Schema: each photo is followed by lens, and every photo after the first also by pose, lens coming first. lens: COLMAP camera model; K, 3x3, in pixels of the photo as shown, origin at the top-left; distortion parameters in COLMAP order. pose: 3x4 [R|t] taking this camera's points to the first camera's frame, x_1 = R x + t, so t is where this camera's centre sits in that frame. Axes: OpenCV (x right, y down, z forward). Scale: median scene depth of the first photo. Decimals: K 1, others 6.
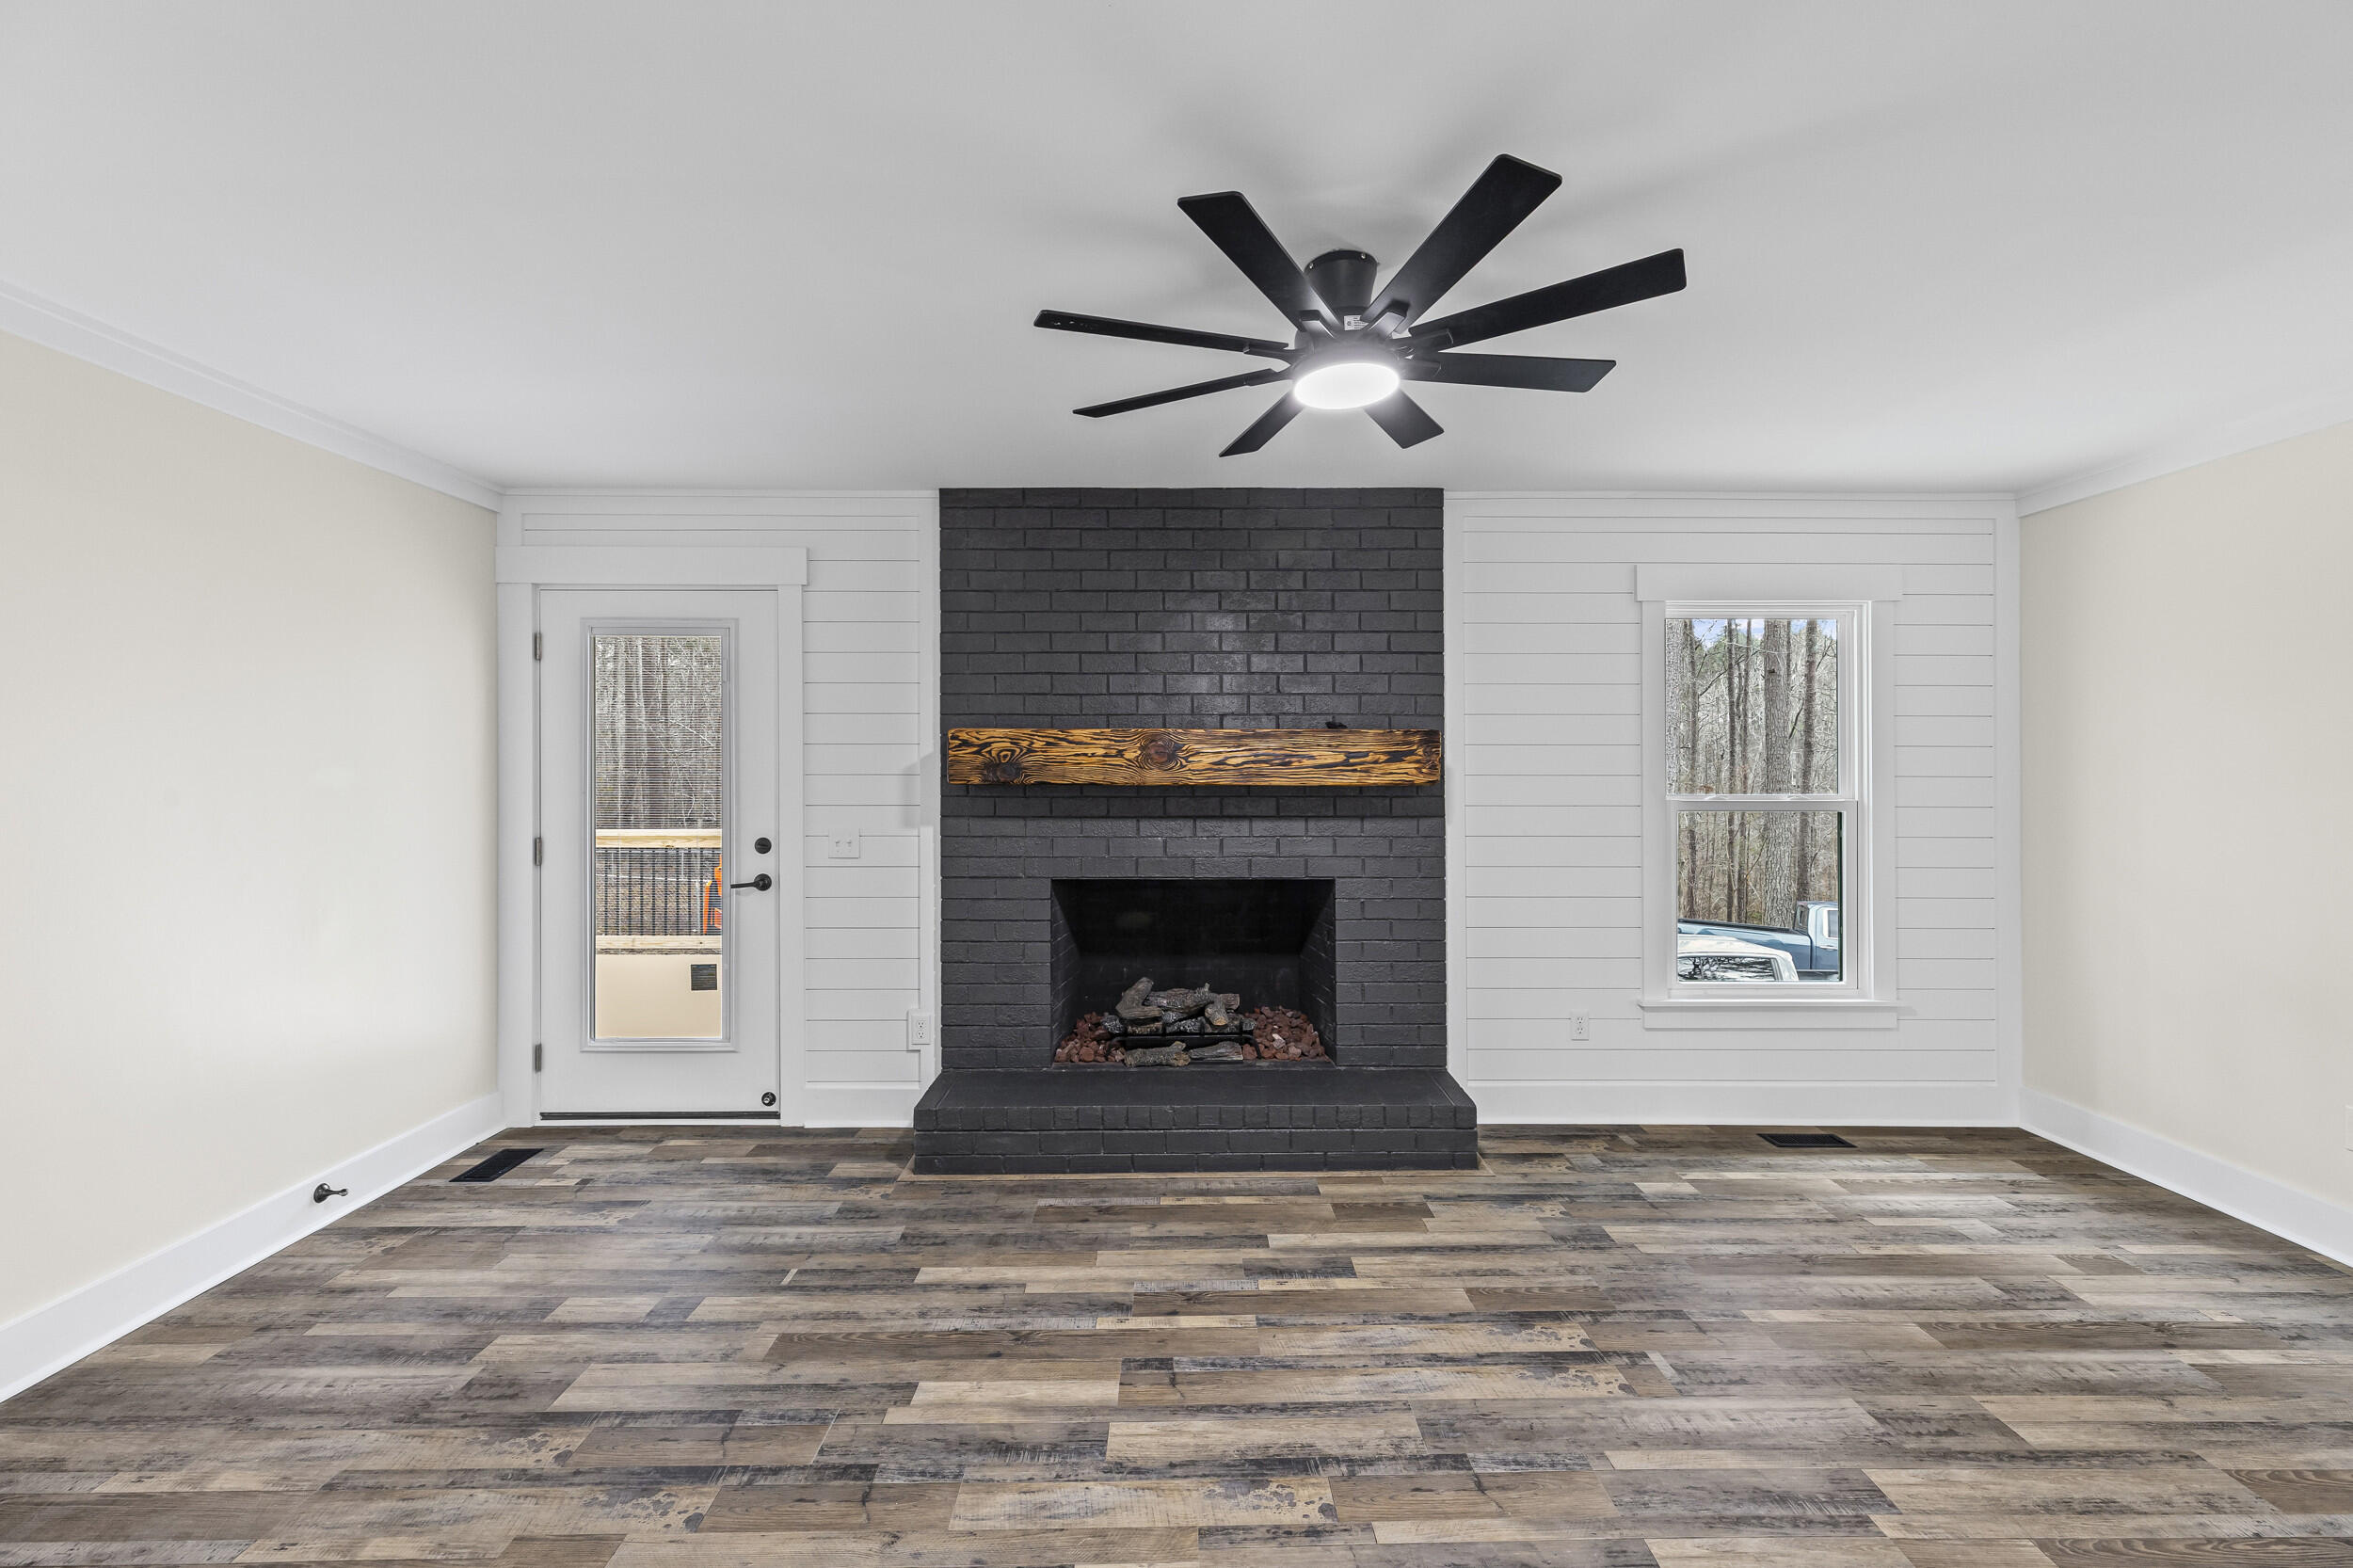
lens RADIAL K [[1022.8, 0, 1190.3], [0, 1022.8, 751.7], [0, 0, 1]] dist [0.003537, 0.000073]
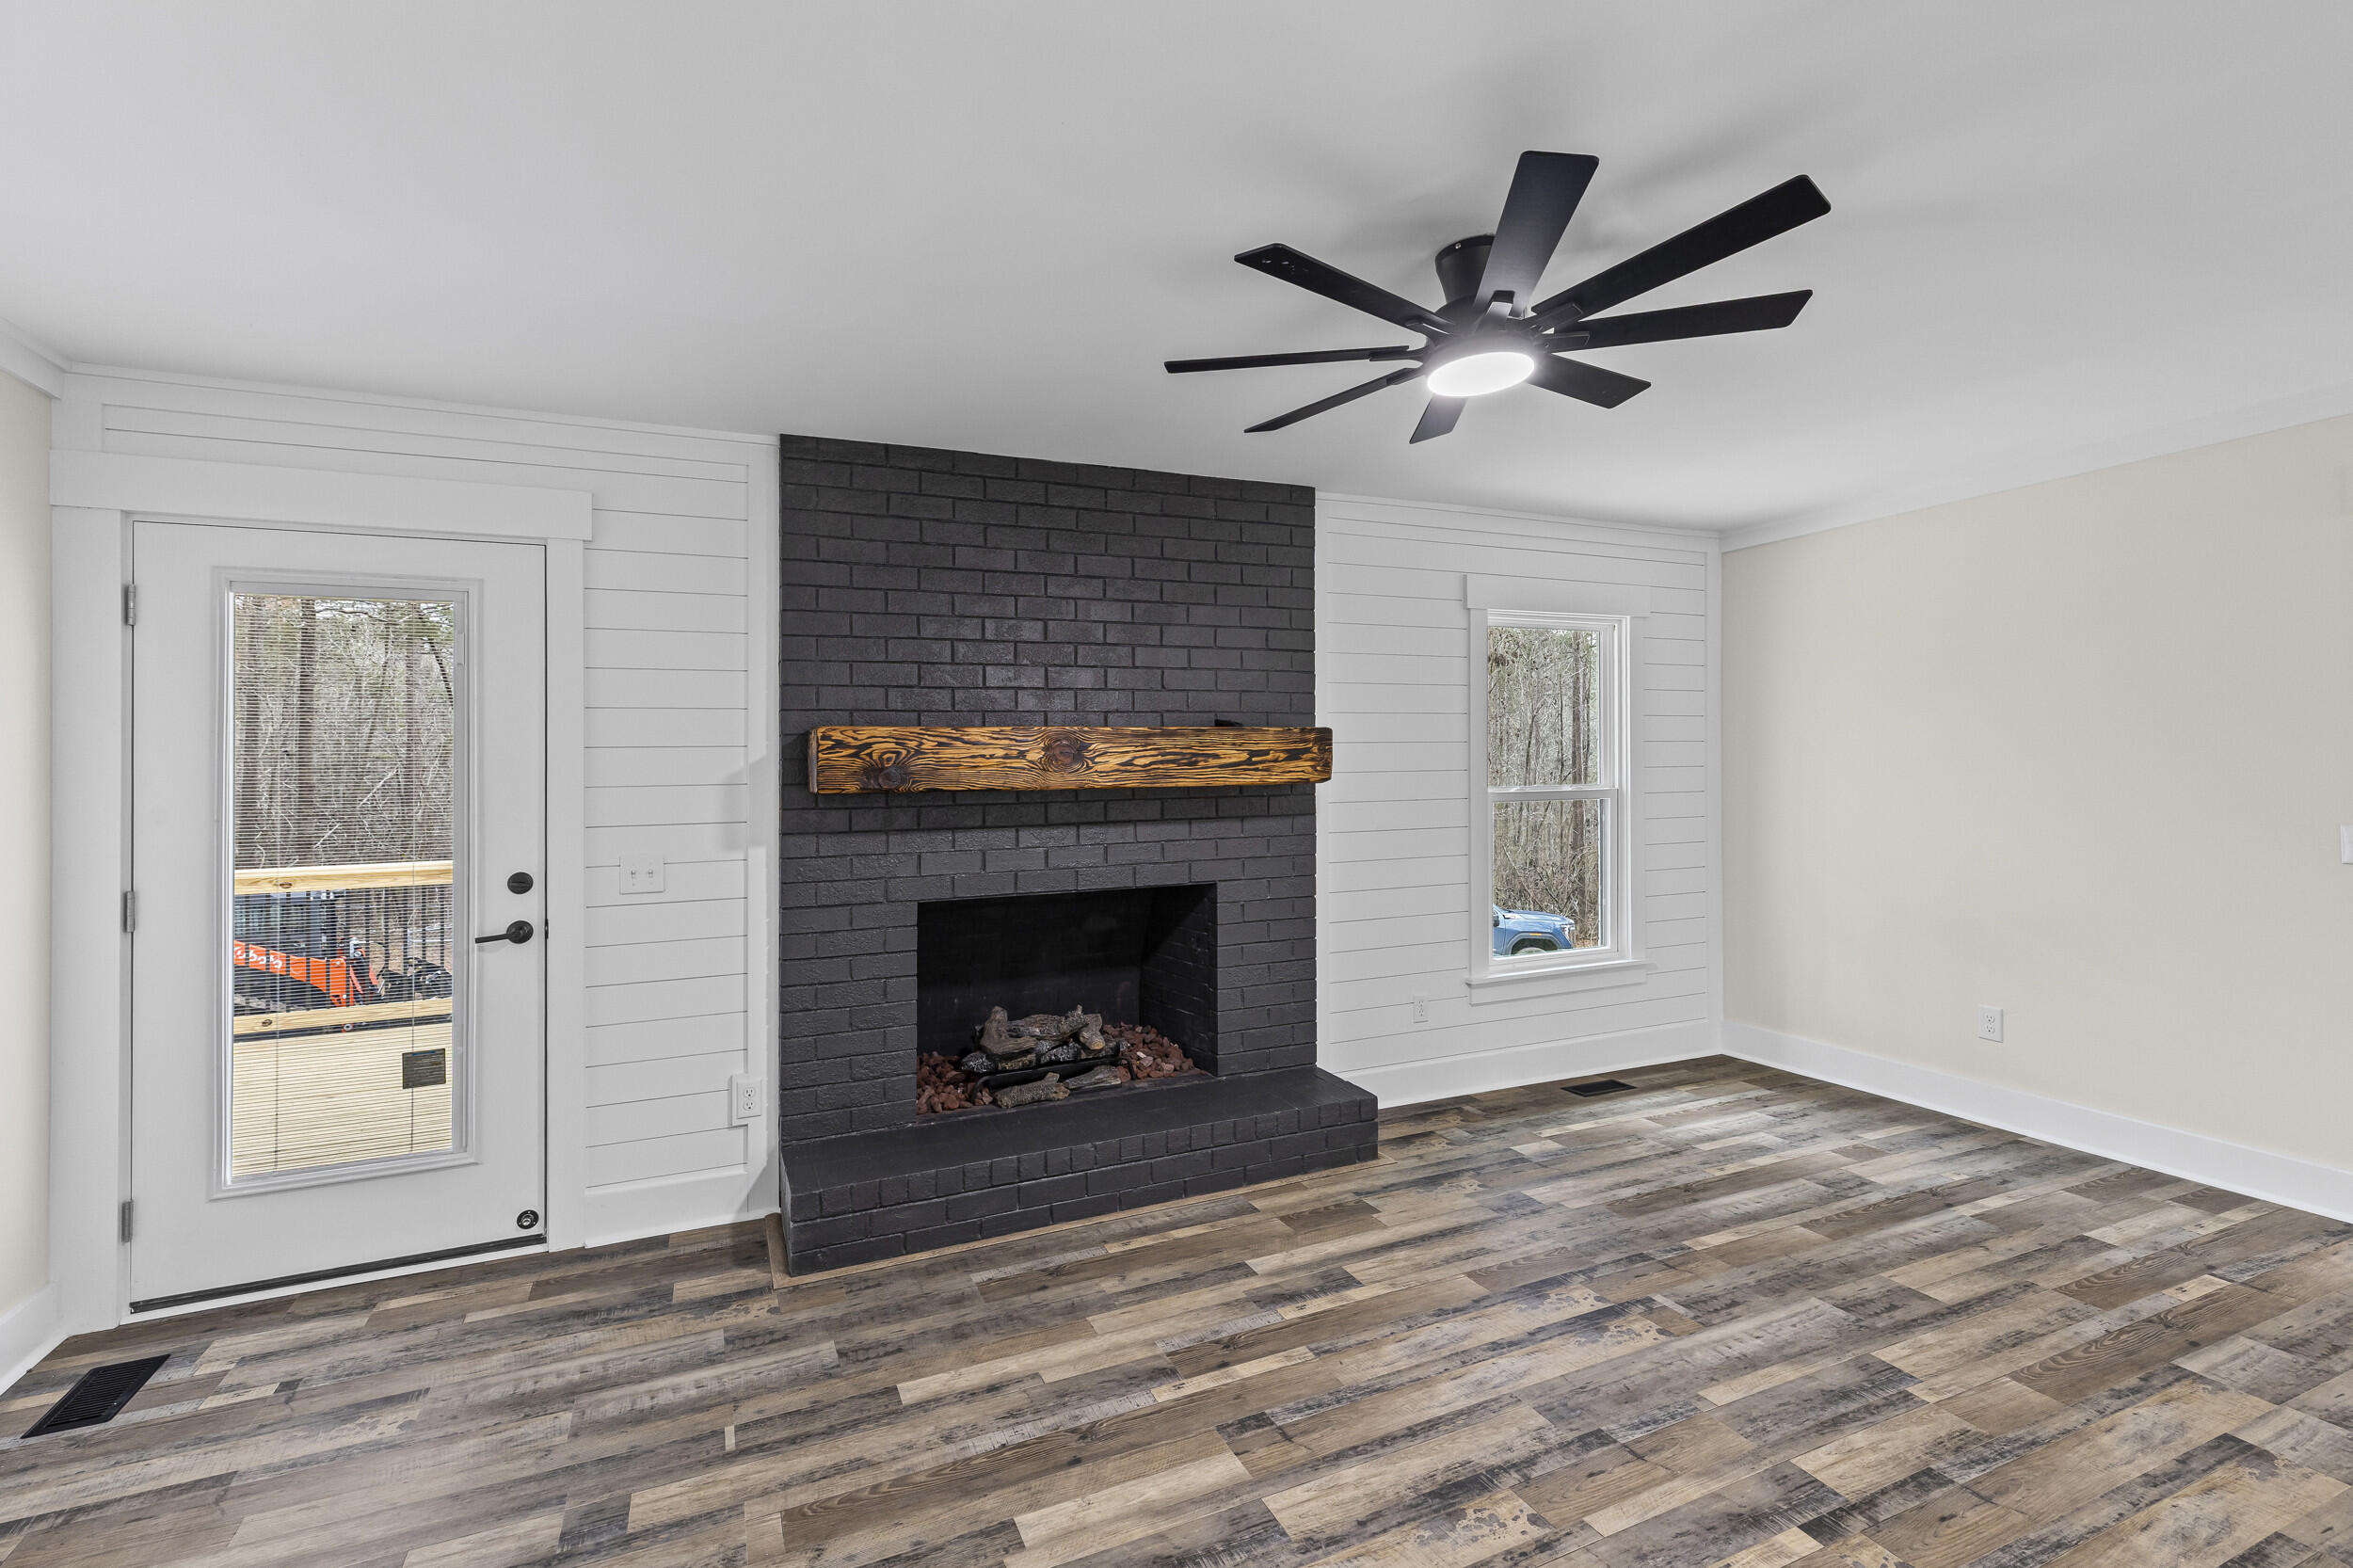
lens RADIAL K [[1054.4, 0, 1180.7], [0, 1054.4, 751.1], [0, 0, 1]] dist [0.004335, 0.000266]
pose [[0.921089, -0.009931, 0.389225, -0.311773], [0.011718, 0.999929, -0.002218, 0.002491], [-0.389175, 0.006604, 0.921140, 0.109289]]
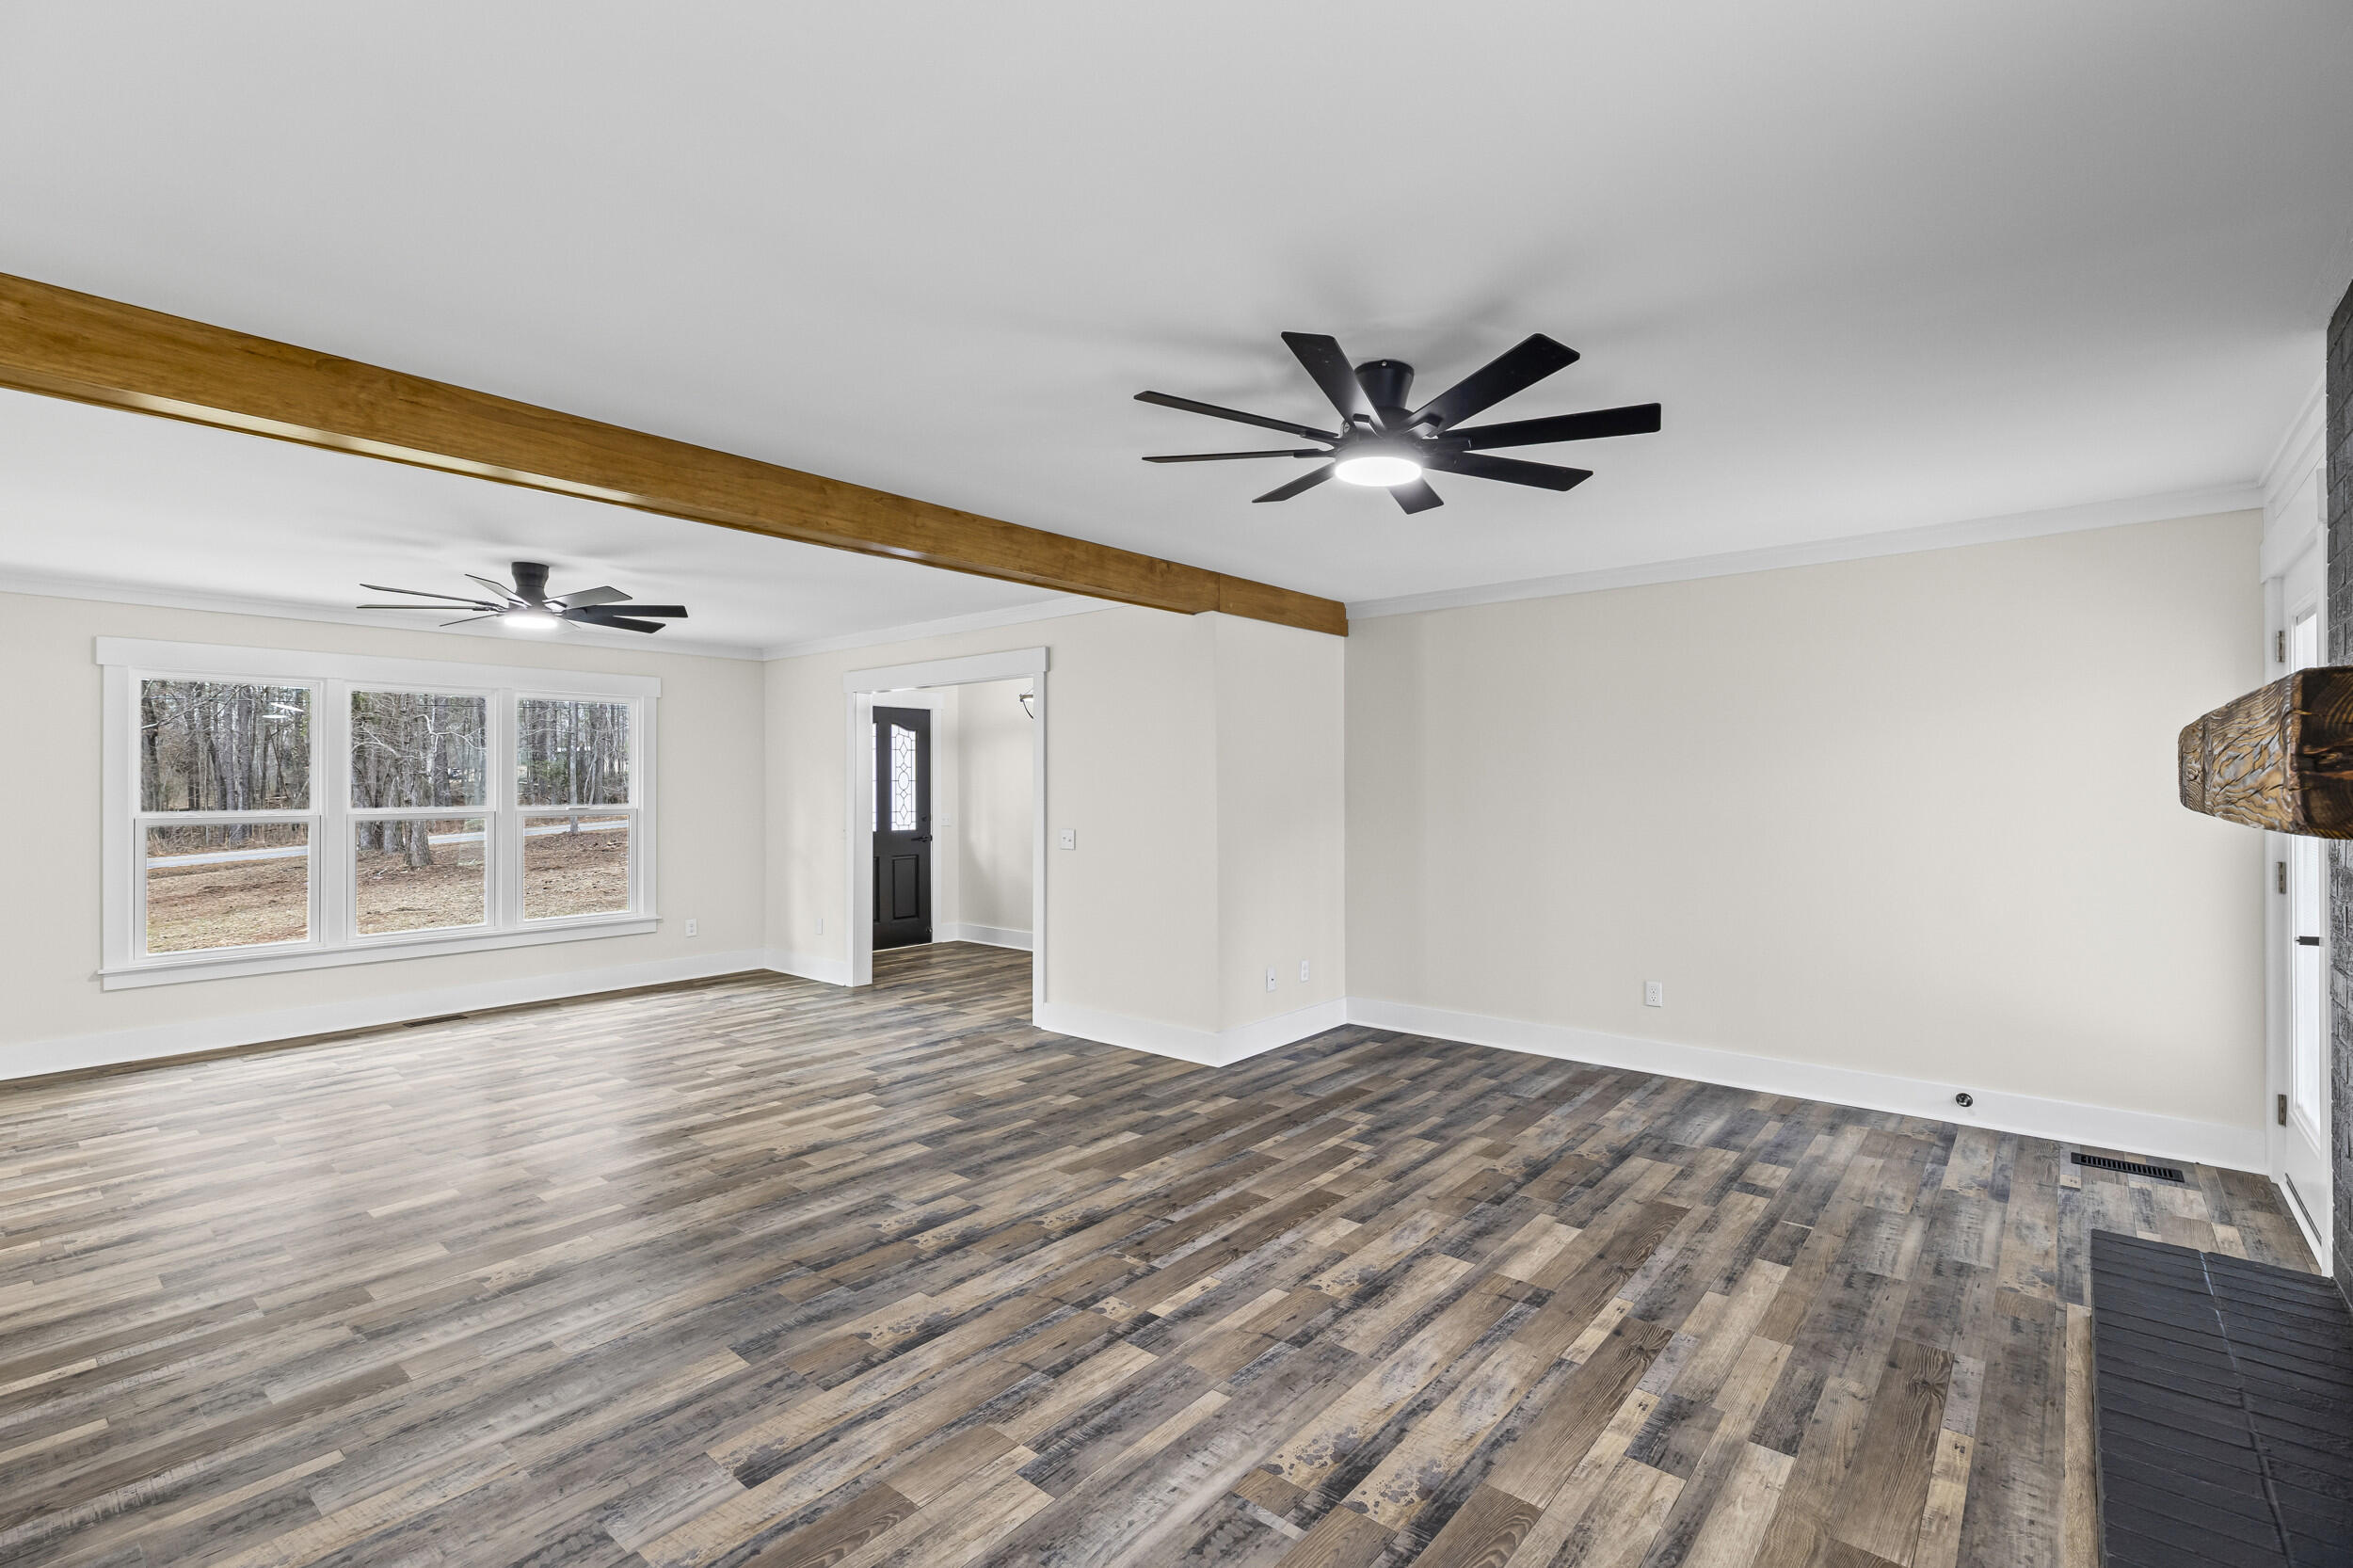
lens RADIAL K [[1067.9, 0, 1176.5], [0, 1067.9, 784.0], [0, 0, 1]] dist [0.003669, 0.000156]
pose [[-0.651048, 0.001344, -0.759035, 0.785900], [0.014965, 0.999827, -0.011065, 0.018979], [0.758889, -0.018563, -0.650955, 1.025486]]
